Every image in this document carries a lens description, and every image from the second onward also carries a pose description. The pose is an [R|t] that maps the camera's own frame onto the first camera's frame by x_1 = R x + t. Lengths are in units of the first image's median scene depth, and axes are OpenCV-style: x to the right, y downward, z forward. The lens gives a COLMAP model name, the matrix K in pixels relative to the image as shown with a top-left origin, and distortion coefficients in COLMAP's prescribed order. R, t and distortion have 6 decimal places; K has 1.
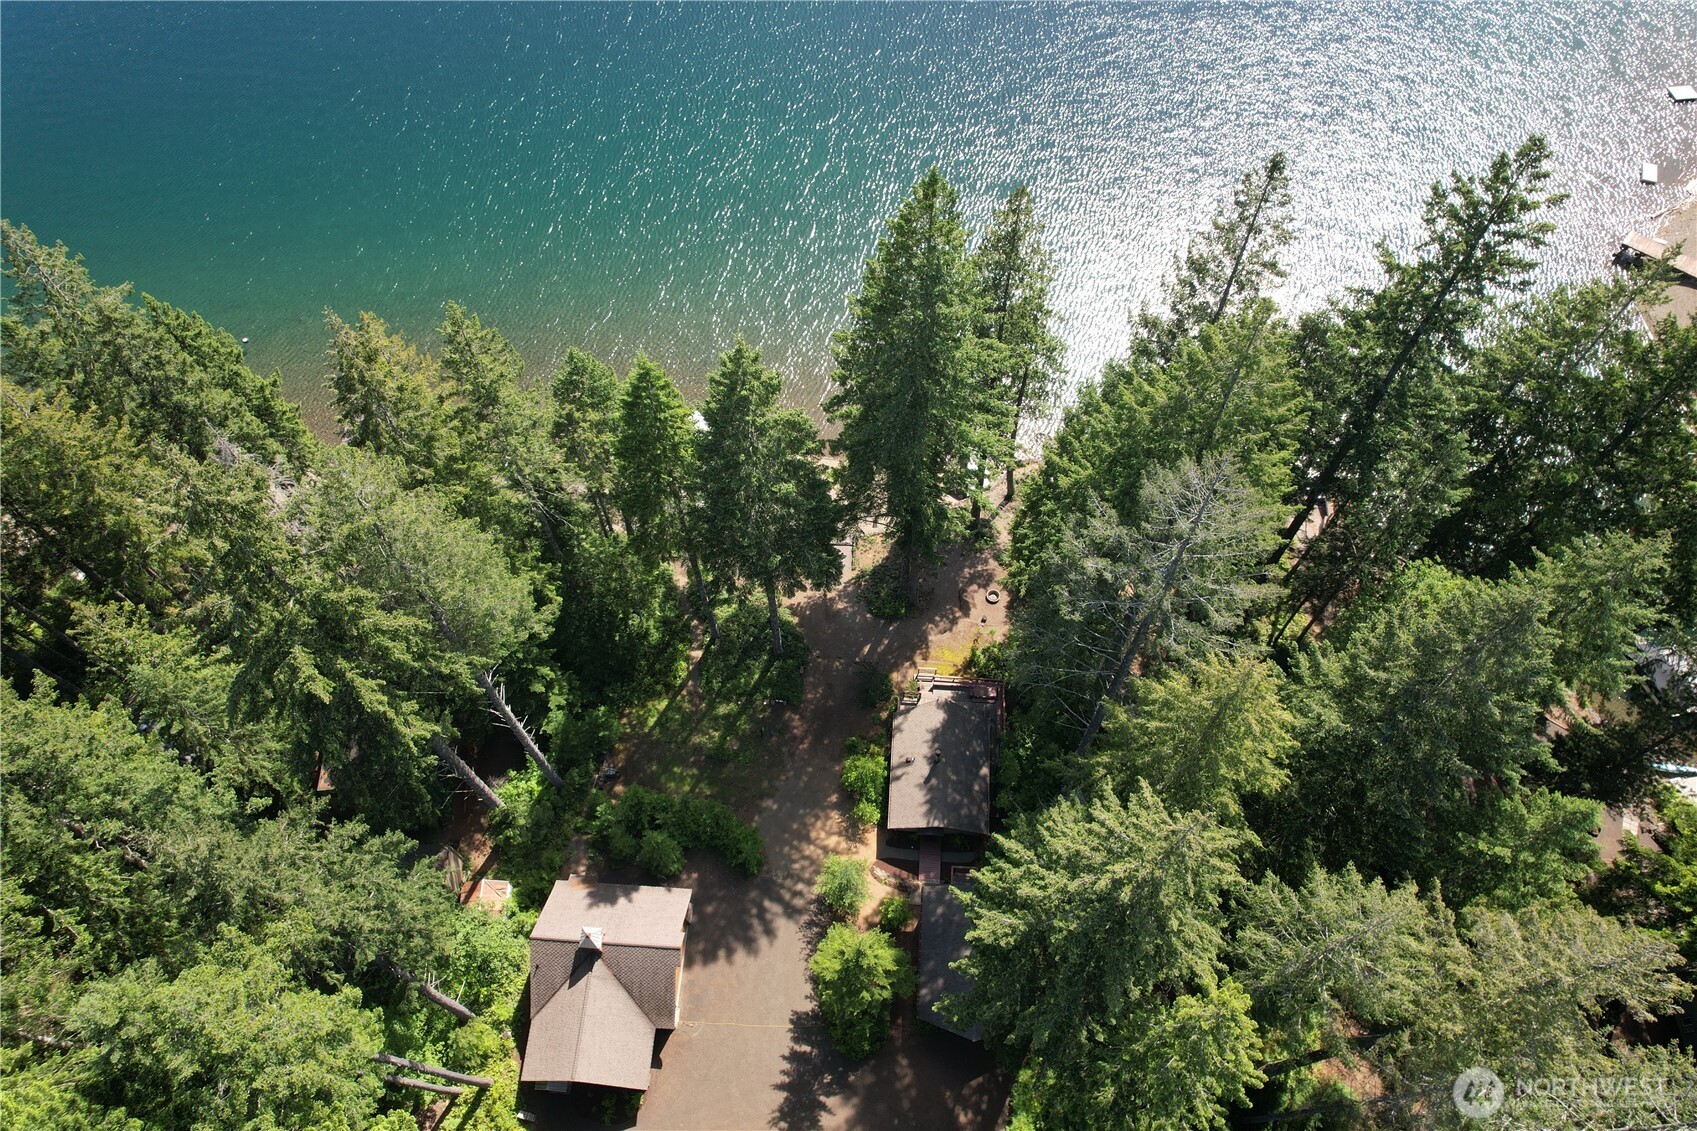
lens RADIAL K [[1102.4, 0, 851.4], [0, 1102.4, 568.7], [0, 0, 1]] dist [-0.066455, 0.067812]
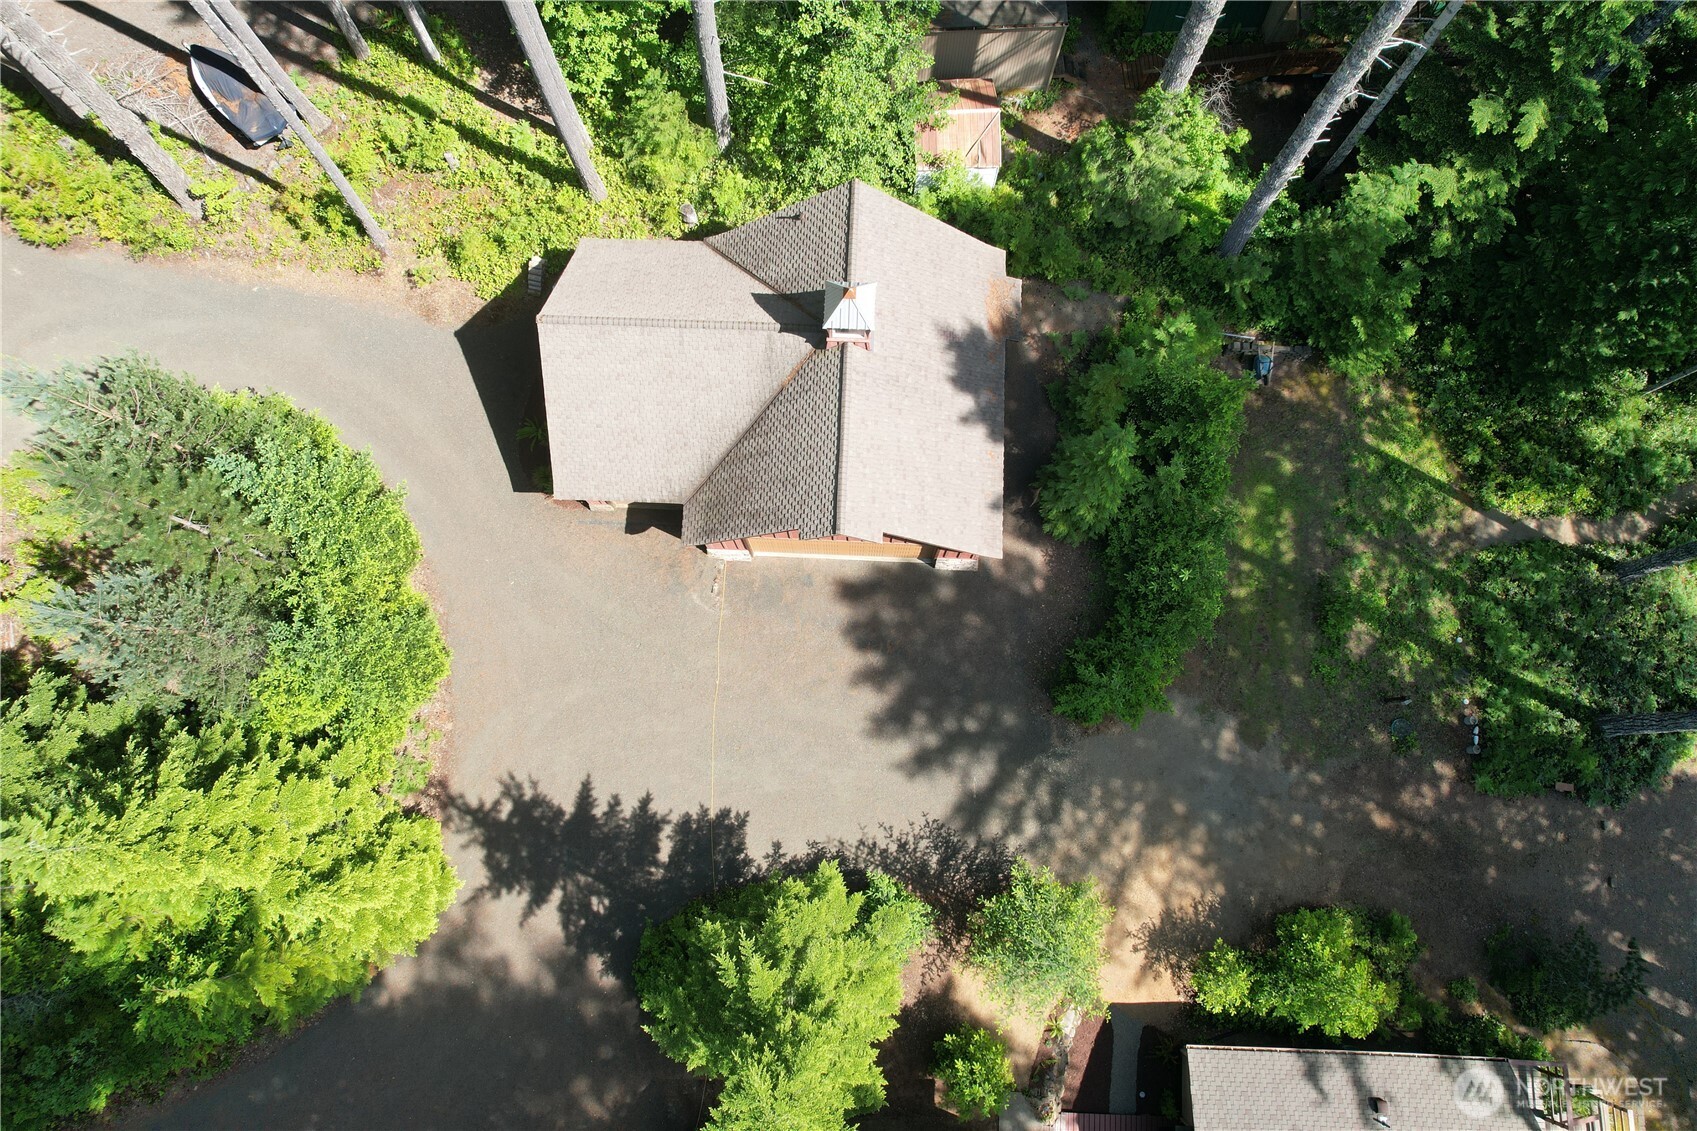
lens RADIAL K [[1102.4, 0, 860.5], [0, 1102.4, 554.8], [0, 0, 1]] dist [-0.066455, 0.067812]
pose [[0.020192, 0.978021, -0.207525, -0.071250], [-0.871205, 0.119045, 0.476268, 0.160068], [0.490505, 0.171180, 0.854460, 0.699323]]
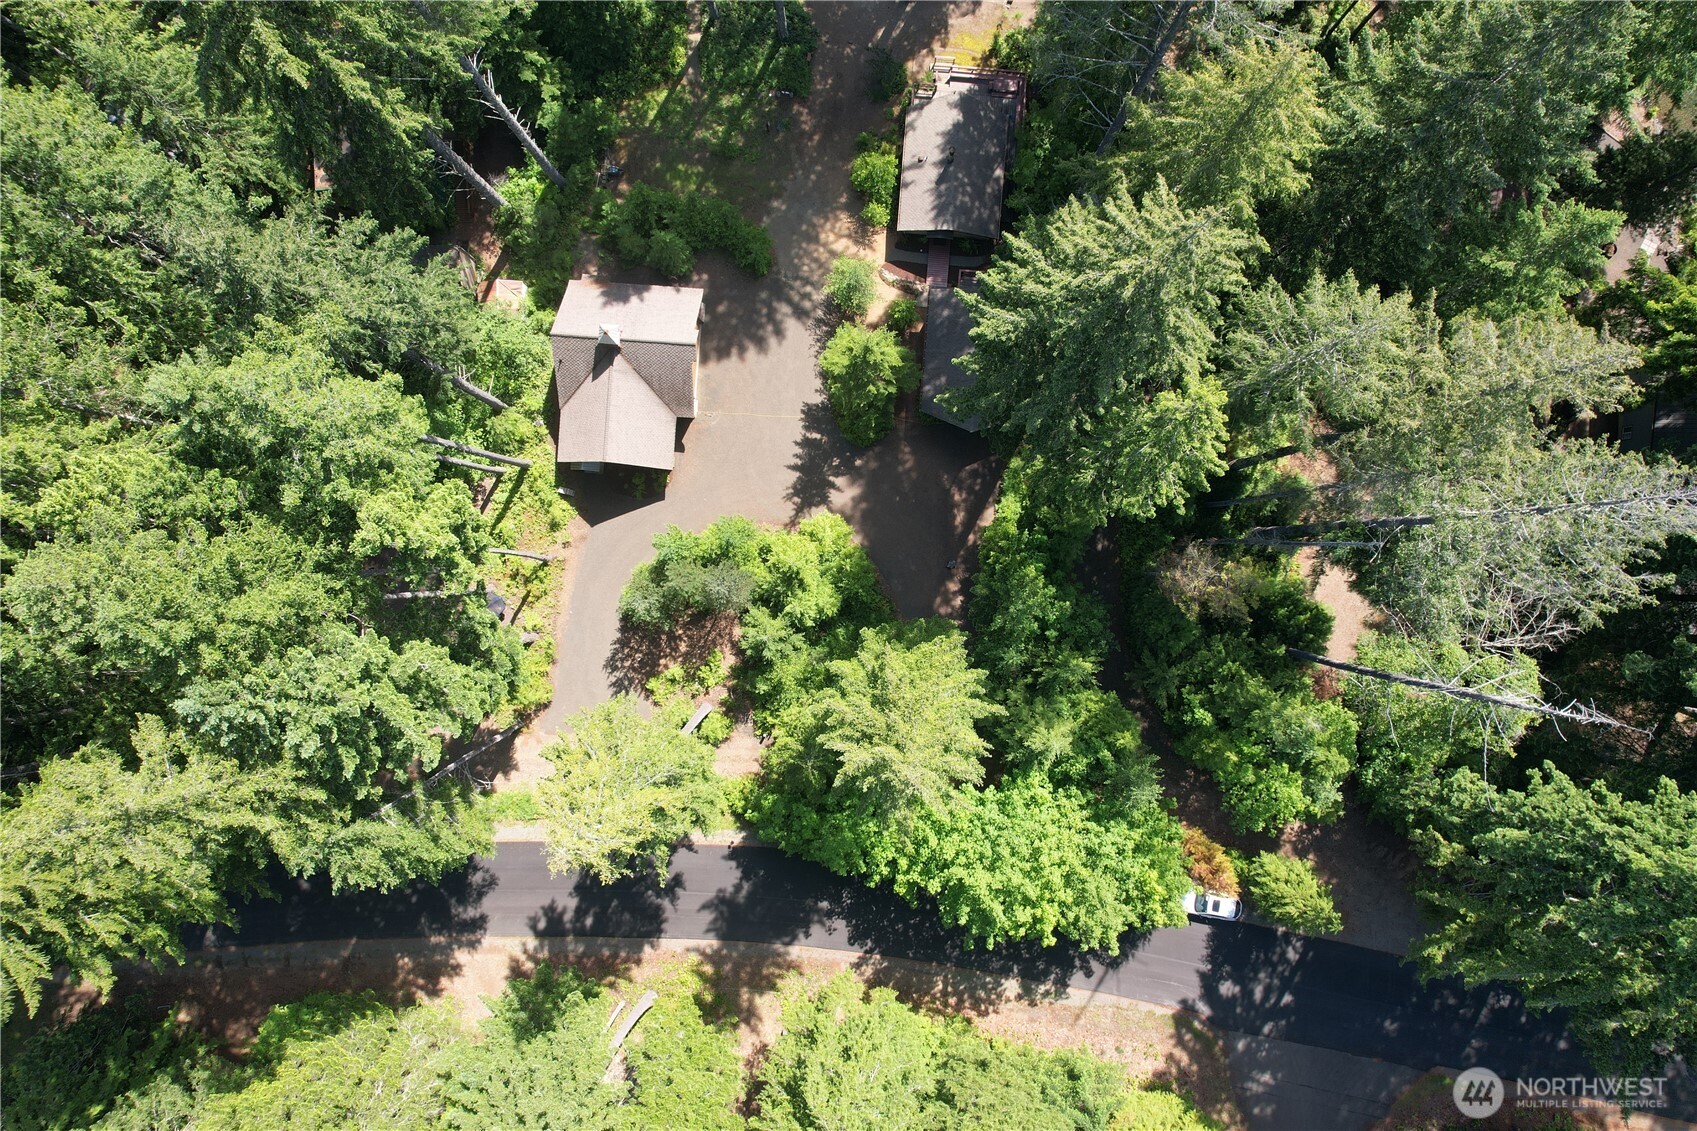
lens RADIAL K [[1102.4, 0, 855.0], [0, 1102.4, 578.3], [0, 0, 1]] dist [-0.066455, 0.067812]
pose [[0.999920, 0.012662, -0.000322, -0.000898], [-0.010754, 0.862168, 0.506509, 0.007161], [0.006691, -0.506465, 0.862235, -0.017494]]
